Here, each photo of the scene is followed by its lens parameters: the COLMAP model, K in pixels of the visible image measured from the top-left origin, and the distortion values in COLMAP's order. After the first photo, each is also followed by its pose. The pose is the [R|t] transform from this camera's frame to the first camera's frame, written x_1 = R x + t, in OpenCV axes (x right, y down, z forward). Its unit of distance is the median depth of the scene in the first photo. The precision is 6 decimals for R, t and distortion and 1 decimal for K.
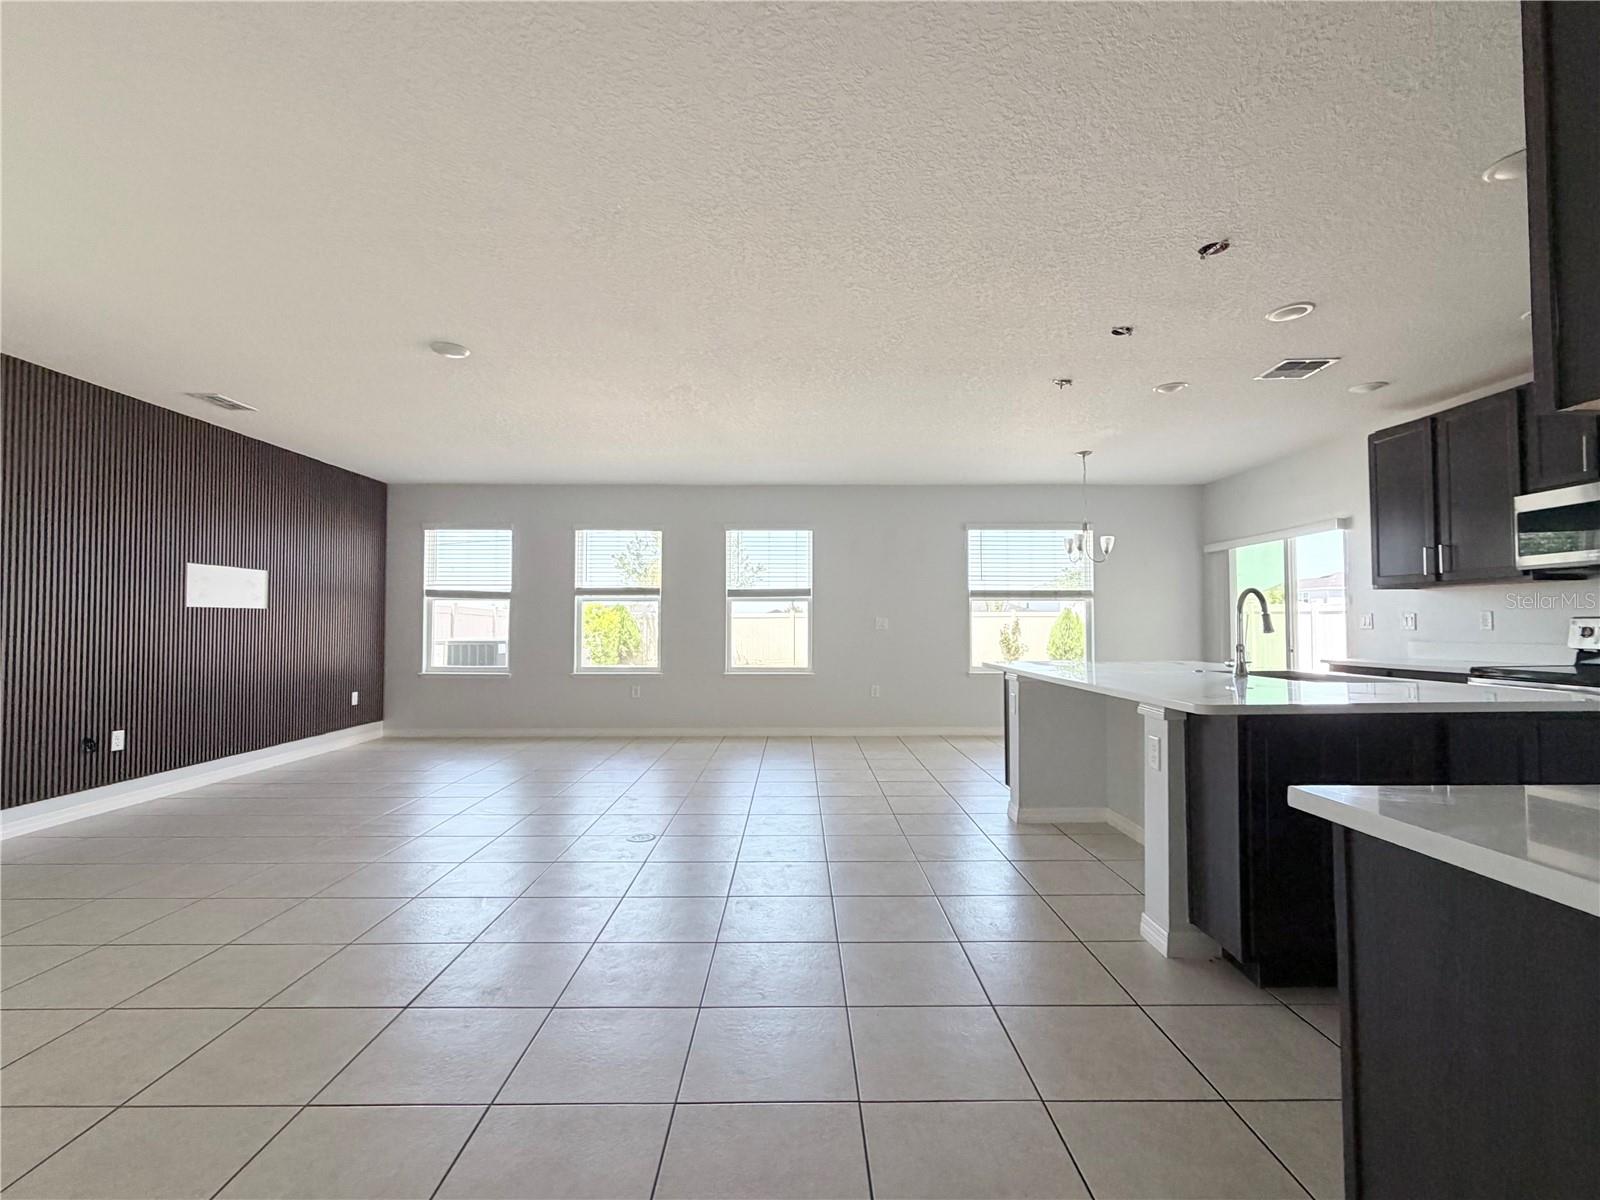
lens RADIAL K [[716.2, 0, 800.2], [0, 716.2, 601.4], [0, 0, 1]] dist [-0.001901, -0.000365]
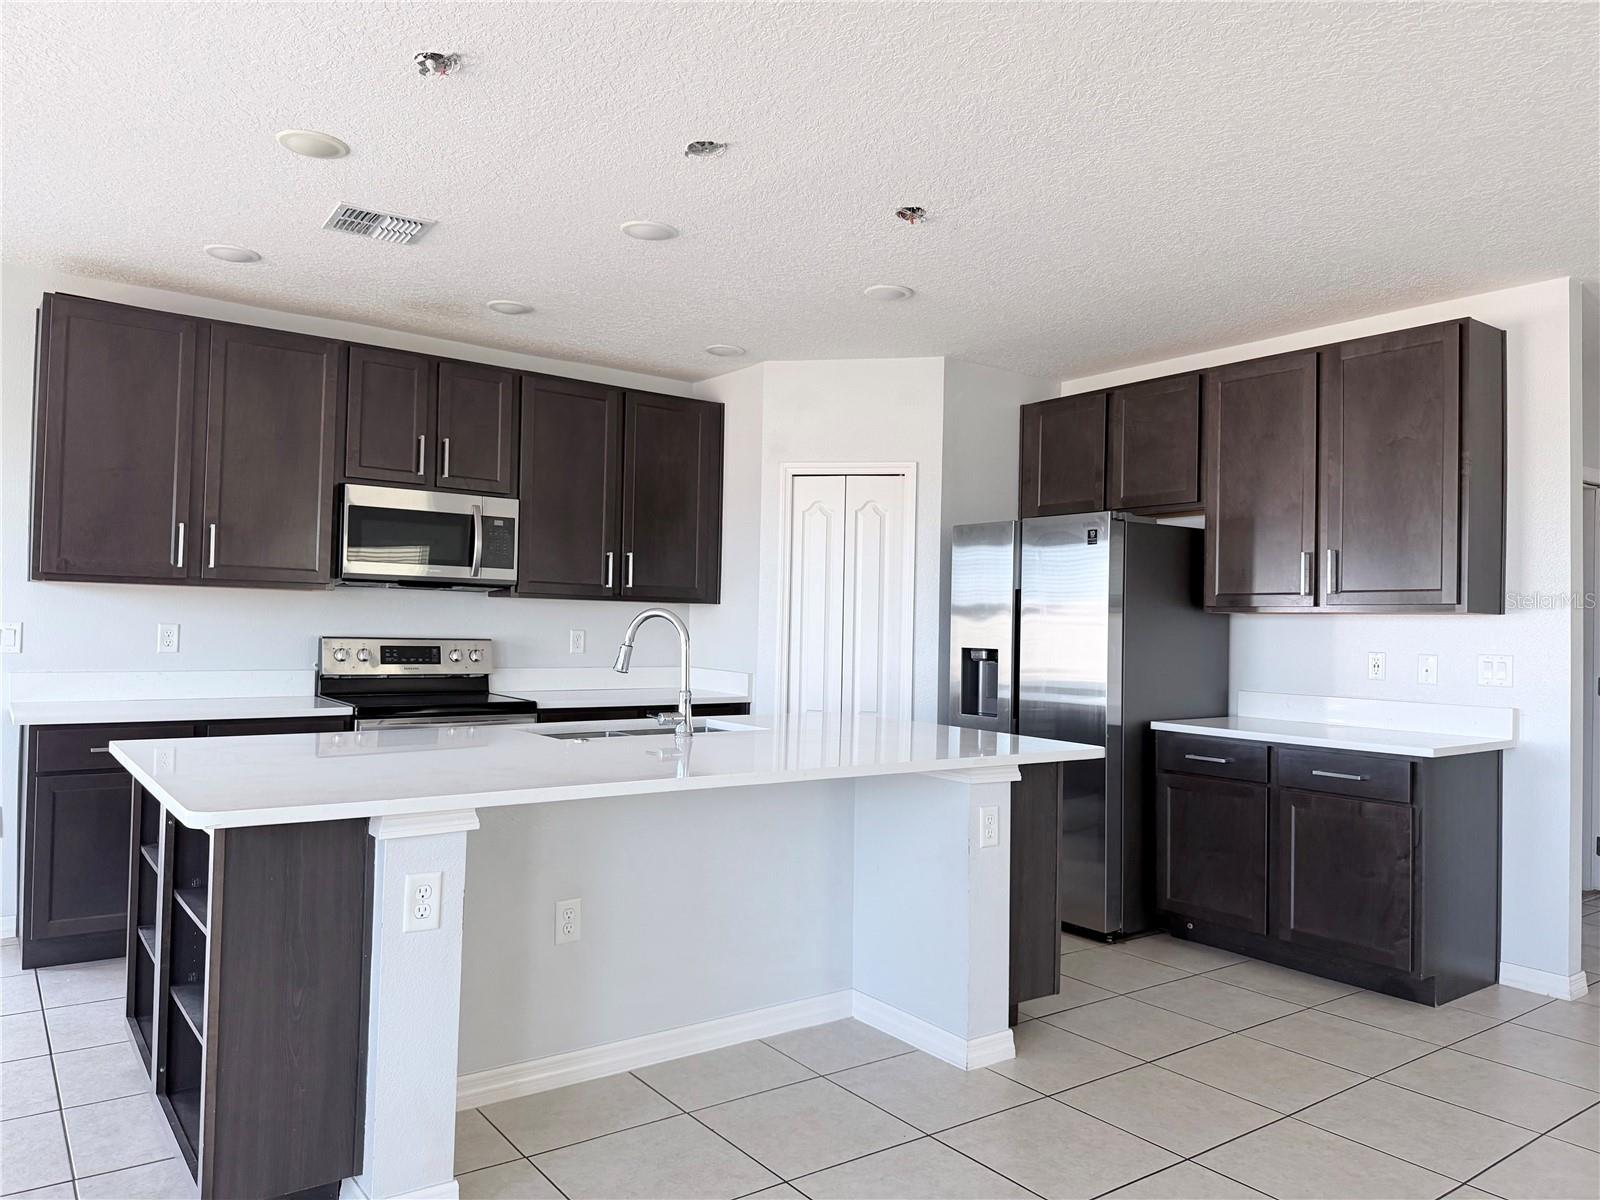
lens RADIAL K [[1125.8, 0, 801.3], [0, 1125.8, 602.2], [0, 0, 1]] dist [0.058361, -0.098531]
pose [[-0.584306, 0.008398, 0.811490, -0.289952], [-0.044730, 0.998093, -0.042536, 0.013690], [-0.810299, -0.061152, -0.582817, 1.309369]]
